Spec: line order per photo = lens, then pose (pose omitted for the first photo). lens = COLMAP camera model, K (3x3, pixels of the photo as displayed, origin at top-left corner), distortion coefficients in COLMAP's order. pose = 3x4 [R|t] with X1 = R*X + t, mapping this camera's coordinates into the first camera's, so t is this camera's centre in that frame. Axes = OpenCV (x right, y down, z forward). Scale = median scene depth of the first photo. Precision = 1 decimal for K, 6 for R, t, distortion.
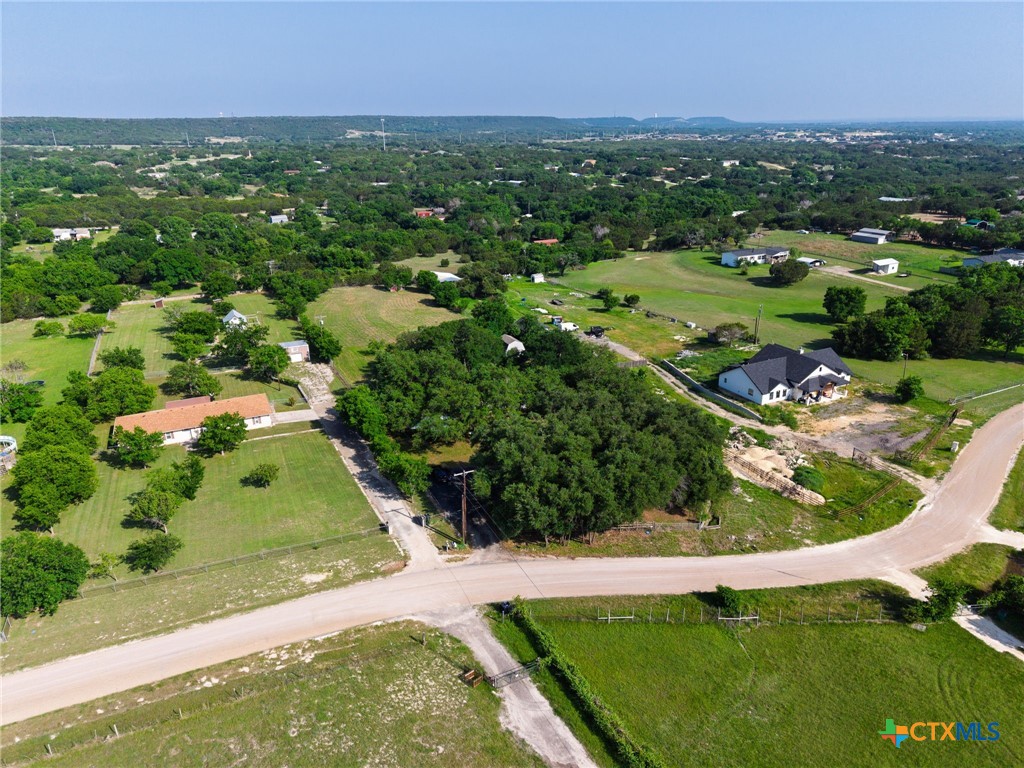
lens RADIAL K [[674.0, 0, 512.0], [0, 674.0, 384.0], [0, 0, 1]] dist [0.004472, -0.005026]
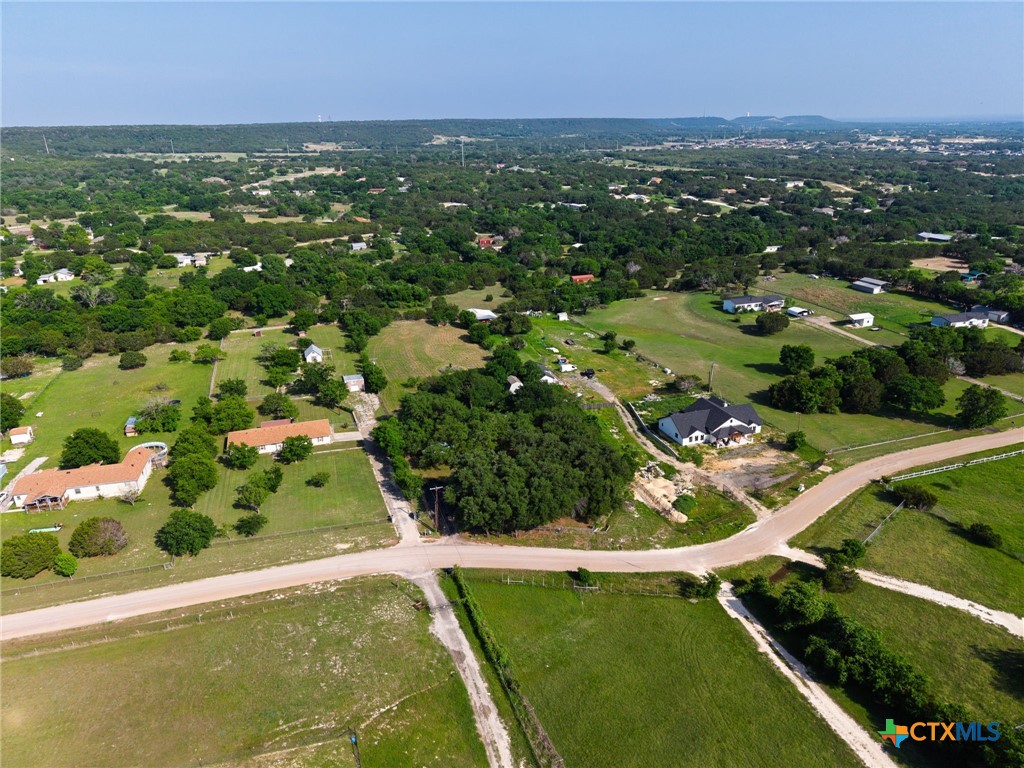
lens RADIAL K [[674.0, 0, 512.0], [0, 674.0, 384.0], [0, 0, 1]] dist [0.004472, -0.005026]
pose [[0.992451, 0.042825, -0.114923, 0.190169], [-0.042331, 0.999081, 0.006741, -0.090537], [0.115106, -0.001825, 0.993351, -0.387931]]
